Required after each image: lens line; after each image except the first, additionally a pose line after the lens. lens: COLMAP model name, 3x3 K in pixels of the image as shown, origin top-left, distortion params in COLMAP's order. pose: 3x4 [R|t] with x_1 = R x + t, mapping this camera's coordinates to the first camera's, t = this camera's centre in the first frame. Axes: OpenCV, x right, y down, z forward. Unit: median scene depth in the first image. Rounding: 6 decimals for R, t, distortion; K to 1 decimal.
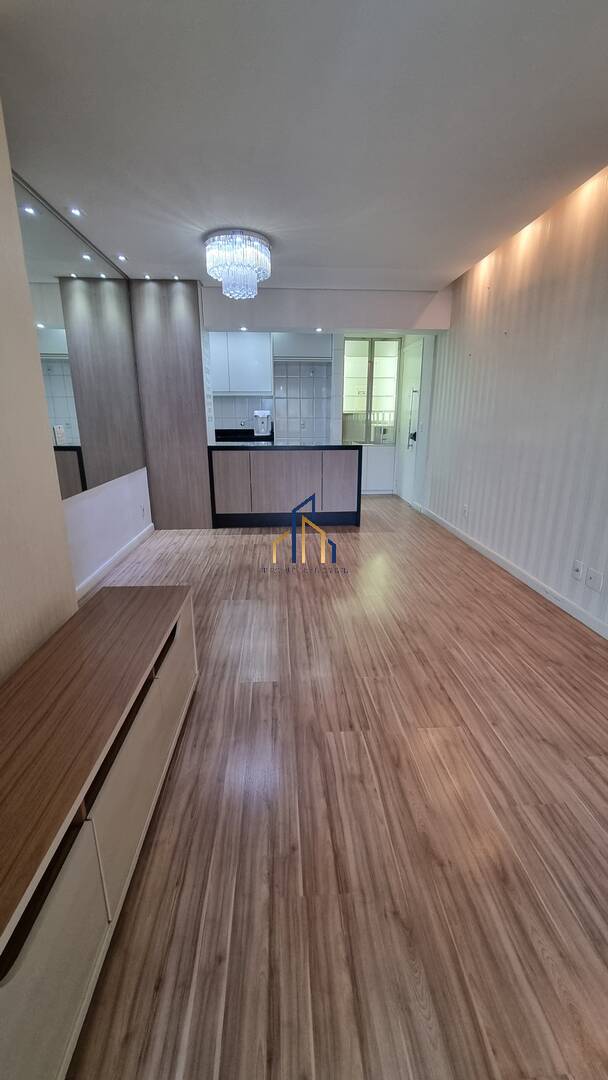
lens RADIAL K [[437.0, 0, 307.6], [0, 437.0, 541.1], [0, 0, 1]] dist [-0.003031, -0.000547]
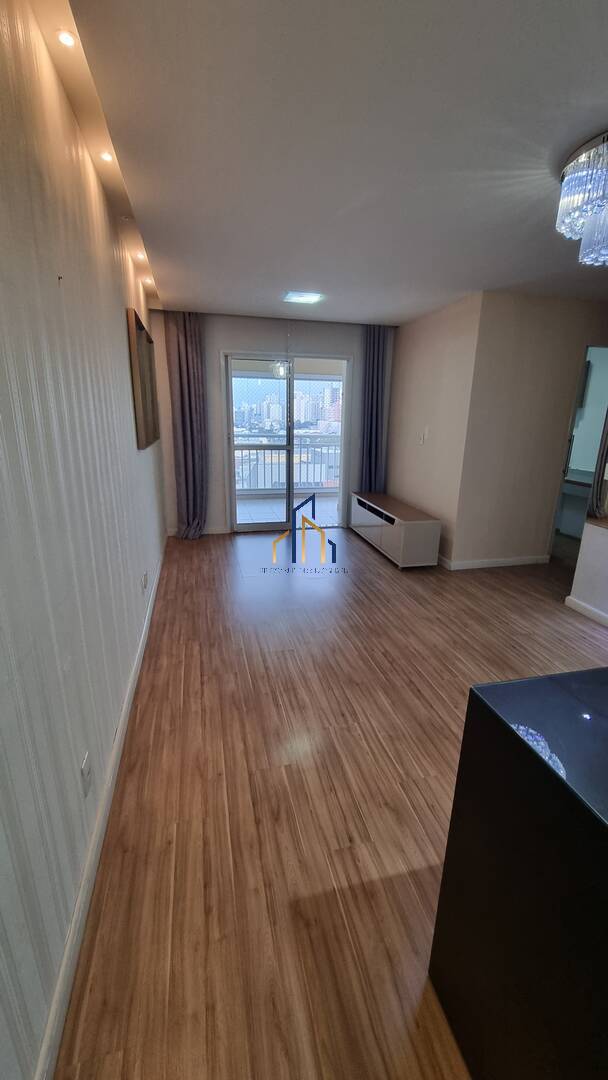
lens RADIAL K [[437.0, 0, 307.6], [0, 437.0, 541.1], [0, 0, 1]] dist [-0.003031, -0.000547]
pose [[-0.984856, 0.030215, -0.170722, 0.319672], [-0.066583, 0.843270, 0.533350, -0.521408], [0.160080, 0.536640, -0.828488, 1.552388]]
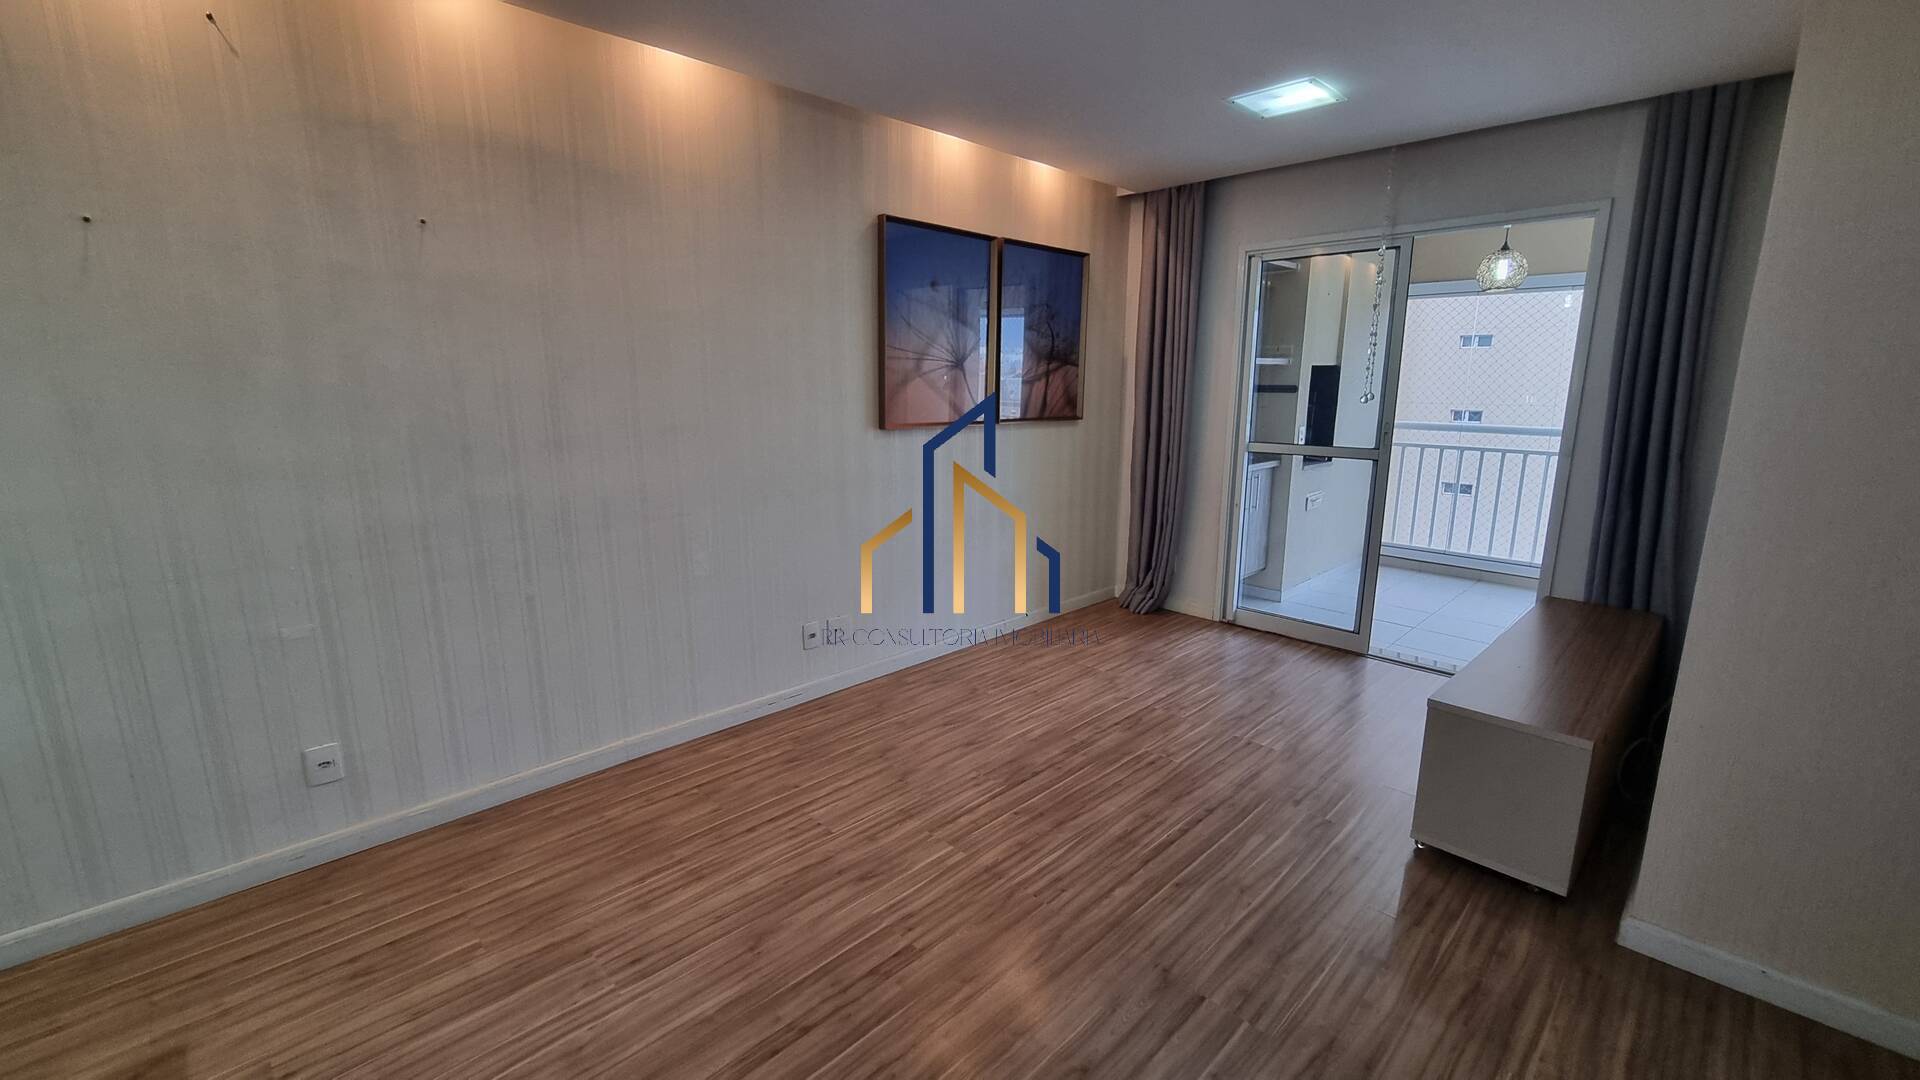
lens RADIAL K [[777.0, 0, 963.0], [0, 777.0, 534.1], [0, 0, 1]] dist [-0.003031, -0.000547]
pose [[-0.654357, -0.154224, 0.740292, -0.362397], [0.207060, 0.905022, 0.371566, -0.403750], [-0.727284, 0.396422, -0.560274, 1.181265]]
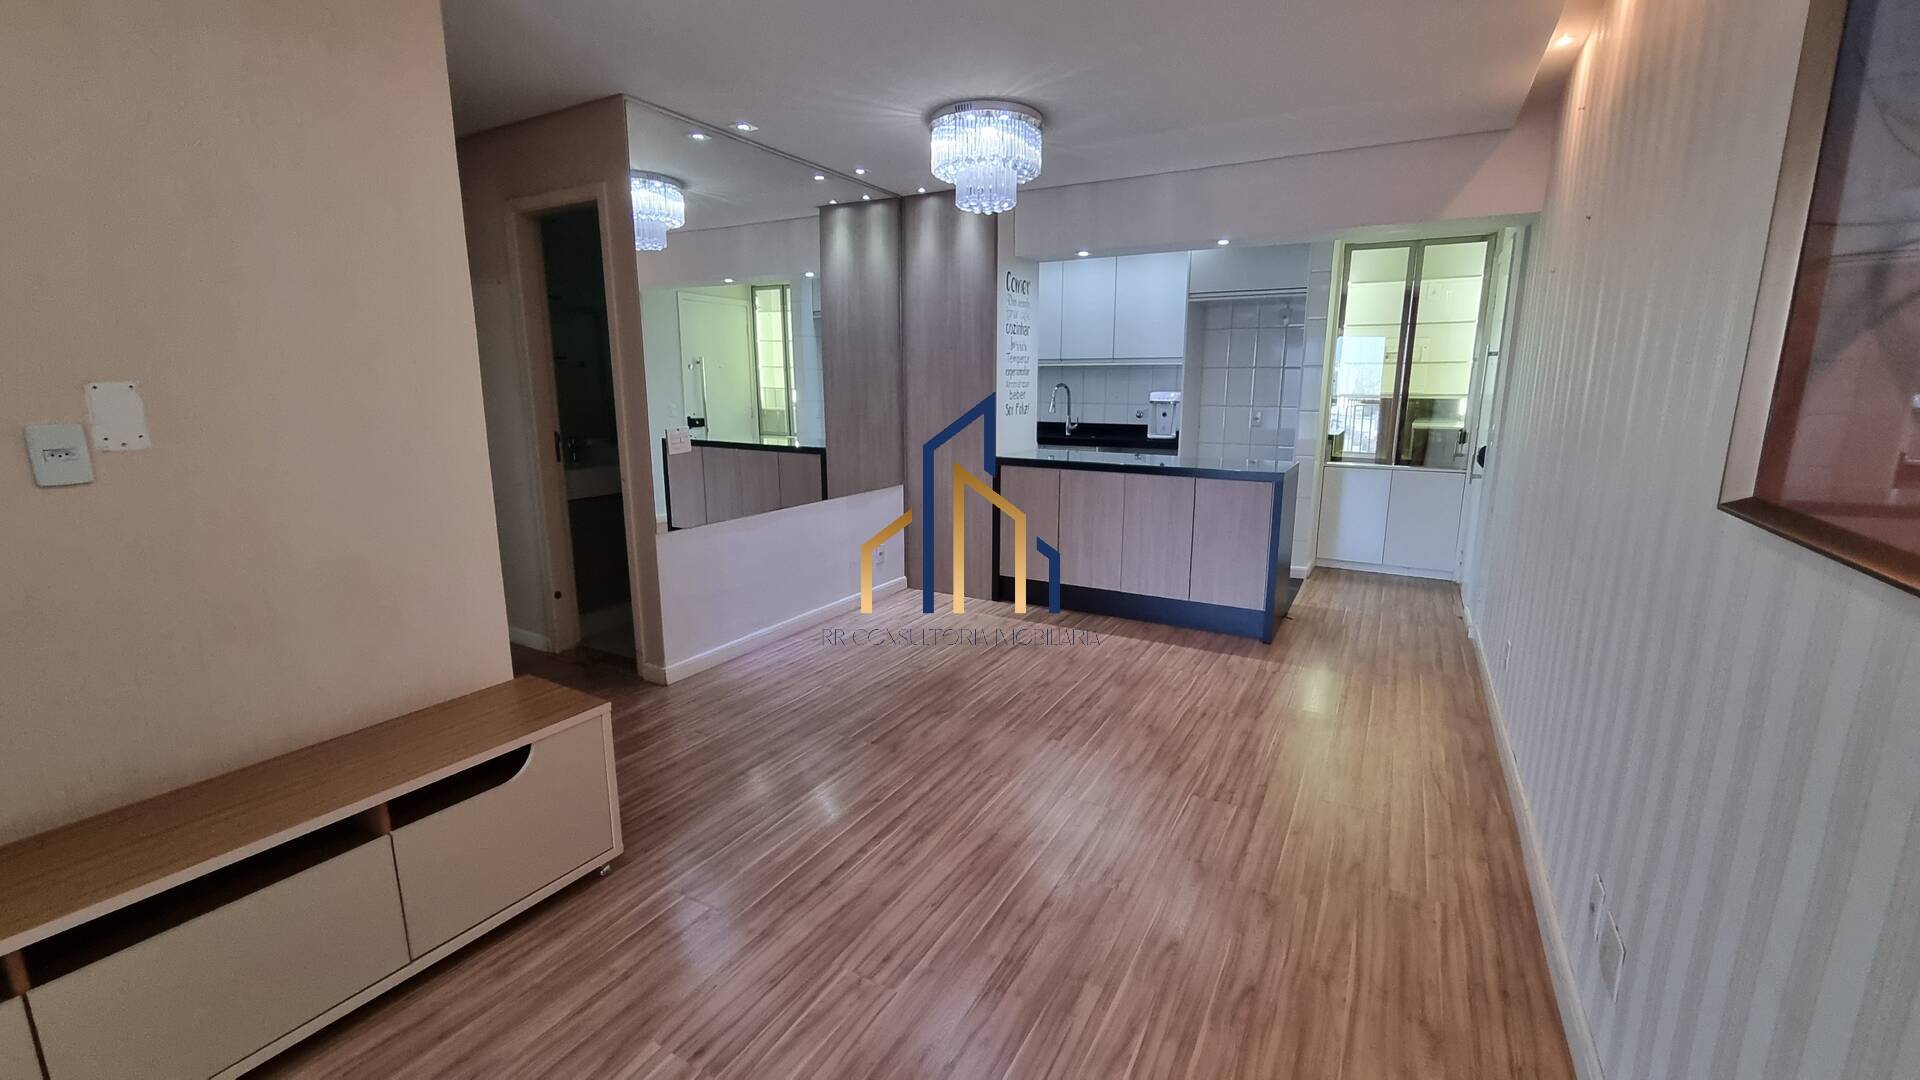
lens RADIAL K [[777.0, 0, 963.0], [0, 777.0, 534.1], [0, 0, 1]] dist [-0.003031, -0.000547]
pose [[0.835828, 0.106683, -0.538526, 0.407298], [-0.154011, 0.987112, -0.043486, -0.091855], [0.526947, 0.119285, 0.841486, 0.177615]]
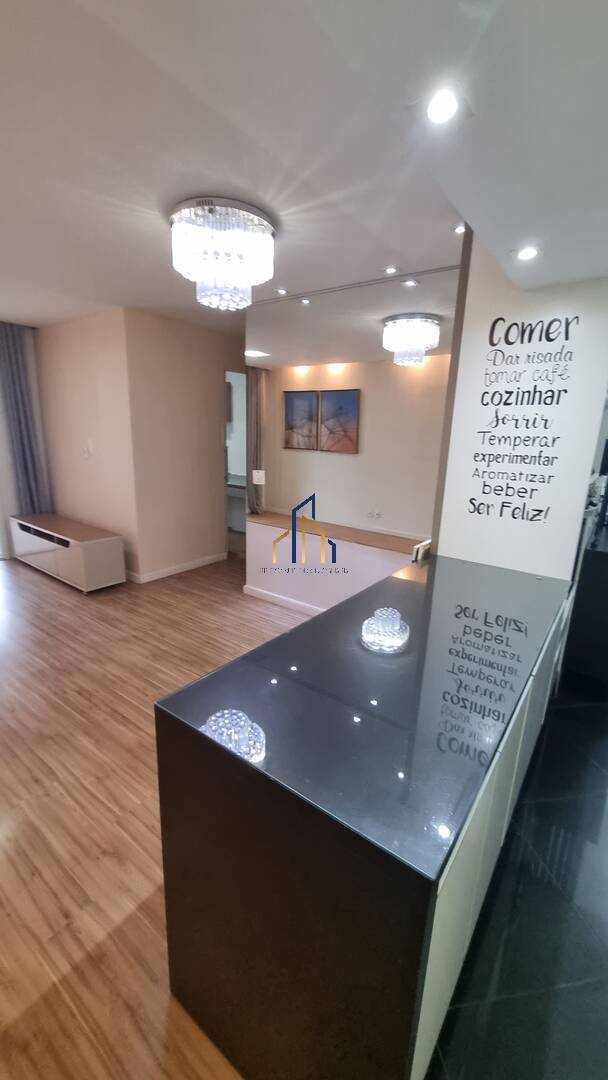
lens RADIAL K [[437.0, 0, 307.6], [0, 437.0, 541.1], [0, 0, 1]] dist [-0.003031, -0.000547]
pose [[-0.643978, 0.166425, -0.746723, 0.306246], [-0.246219, 0.879036, 0.408255, -0.540816], [0.724340, 0.446765, -0.525103, 1.567097]]
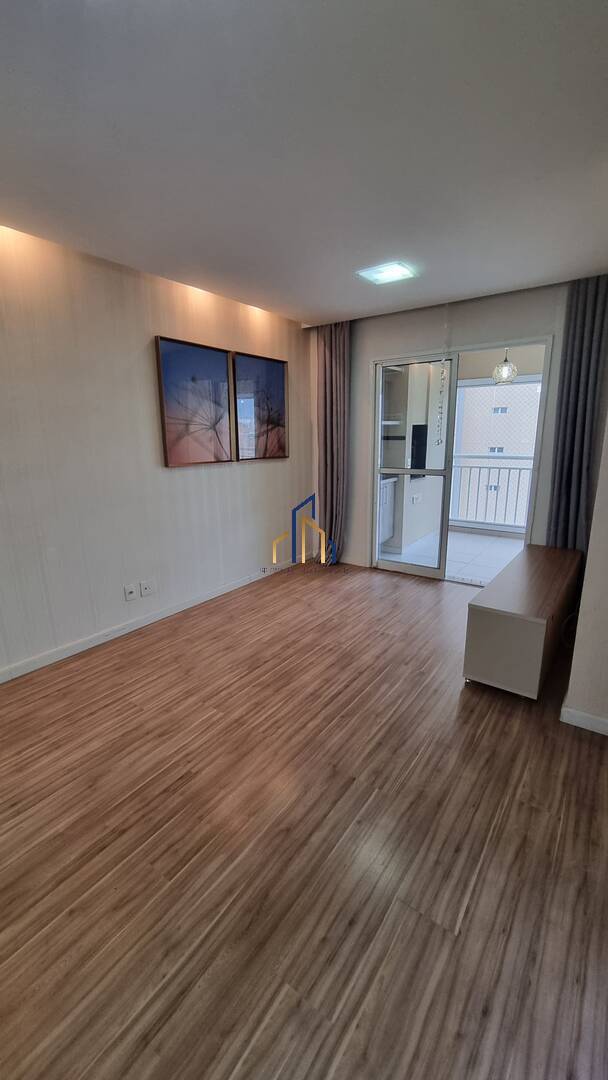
lens RADIAL K [[437.0, 0, 307.6], [0, 437.0, 541.1], [0, 0, 1]] dist [-0.003031, -0.000547]
pose [[-0.771974, -0.145229, 0.618842, -0.373173], [0.188498, 0.877458, 0.441062, -0.392905], [-0.607063, 0.457139, -0.649999, 1.142382]]
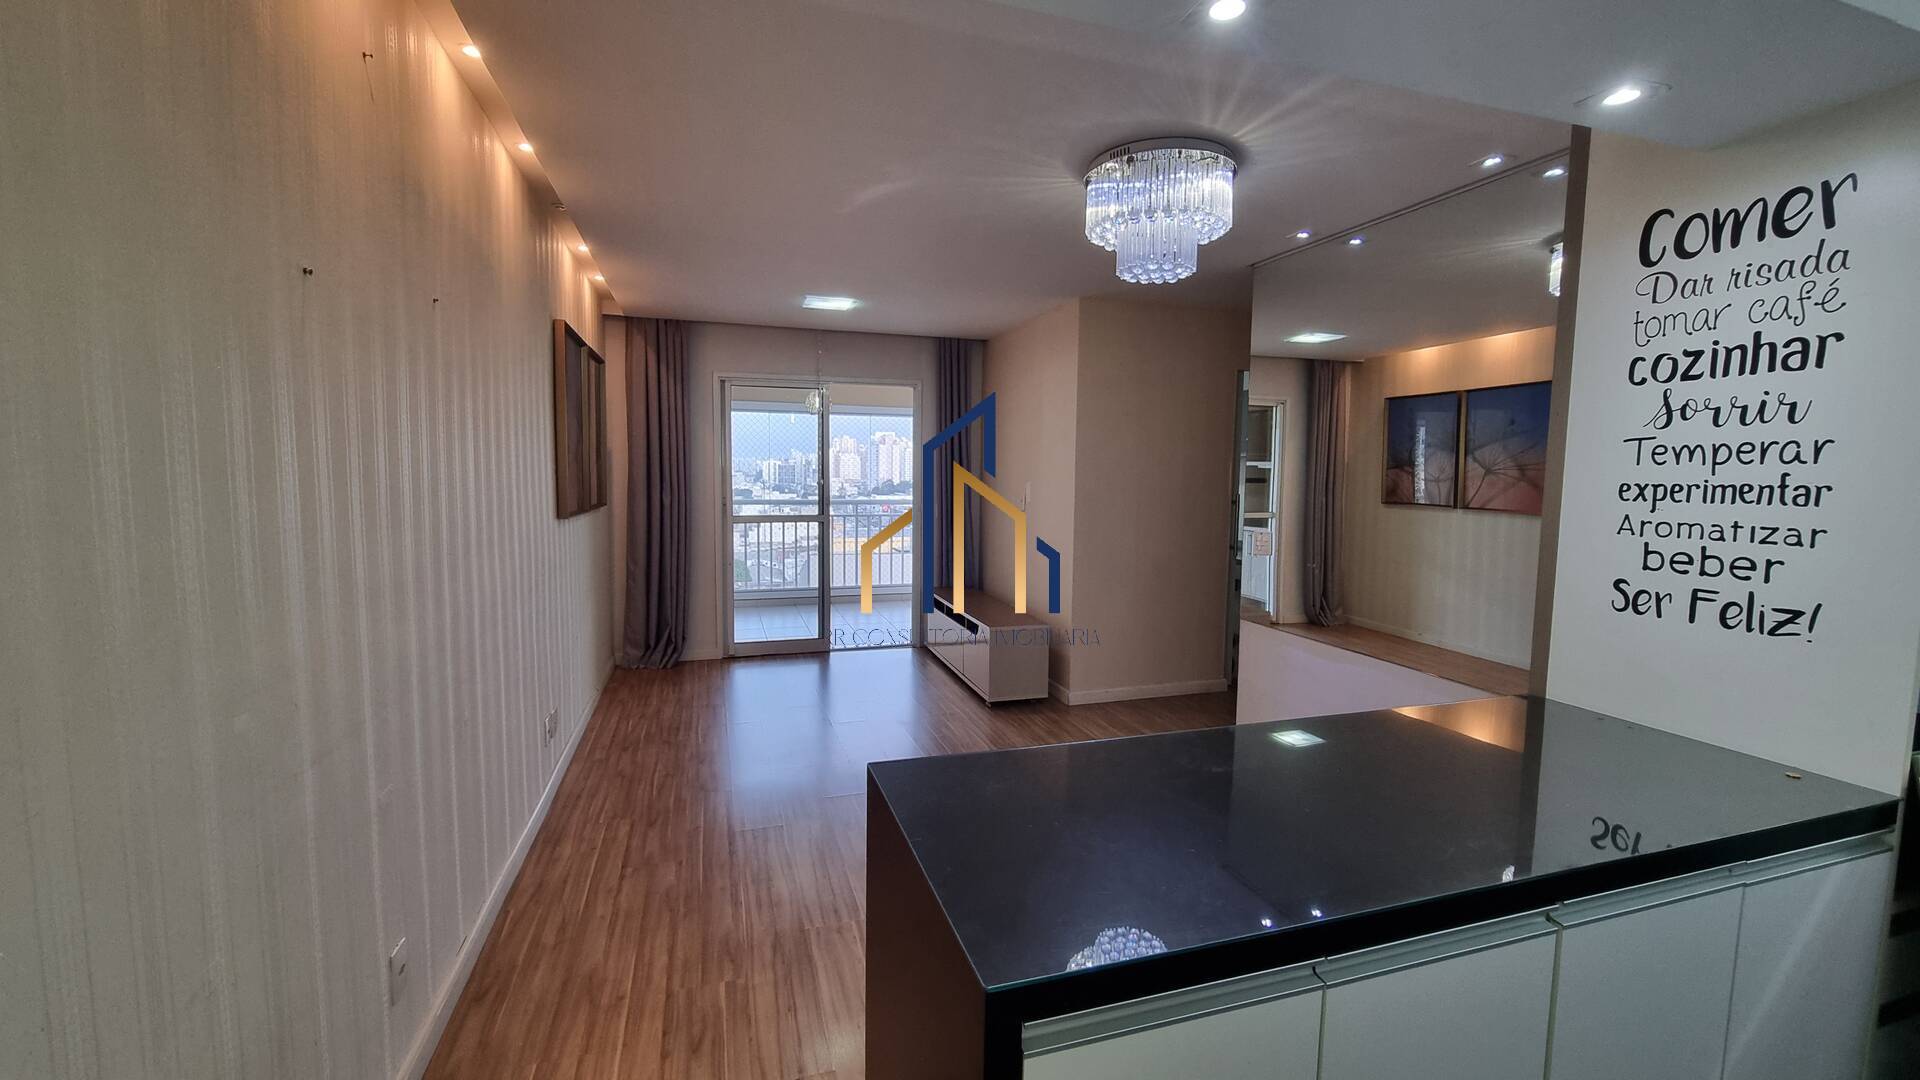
lens RADIAL K [[777.0, 0, 963.0], [0, 777.0, 534.1], [0, 0, 1]] dist [-0.003031, -0.000547]
pose [[-0.969862, 0.006300, -0.243575, 0.226087], [-0.081708, 0.933373, 0.349483, -0.569182], [0.229548, 0.358852, -0.904728, 1.734082]]
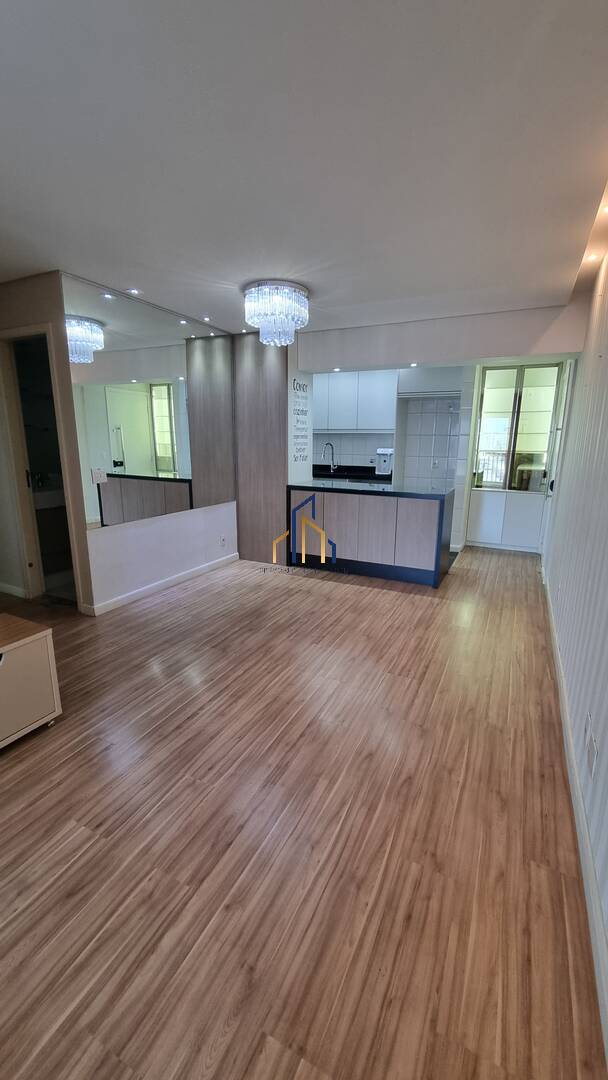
lens RADIAL K [[437.0, 0, 307.6], [0, 437.0, 541.1], [0, 0, 1]] dist [-0.003031, -0.000547]
pose [[0.867119, 0.120583, -0.483284, 0.437611], [-0.148627, 0.988691, -0.019984, -0.102855], [0.475409, 0.089158, 0.875235, 0.195715]]
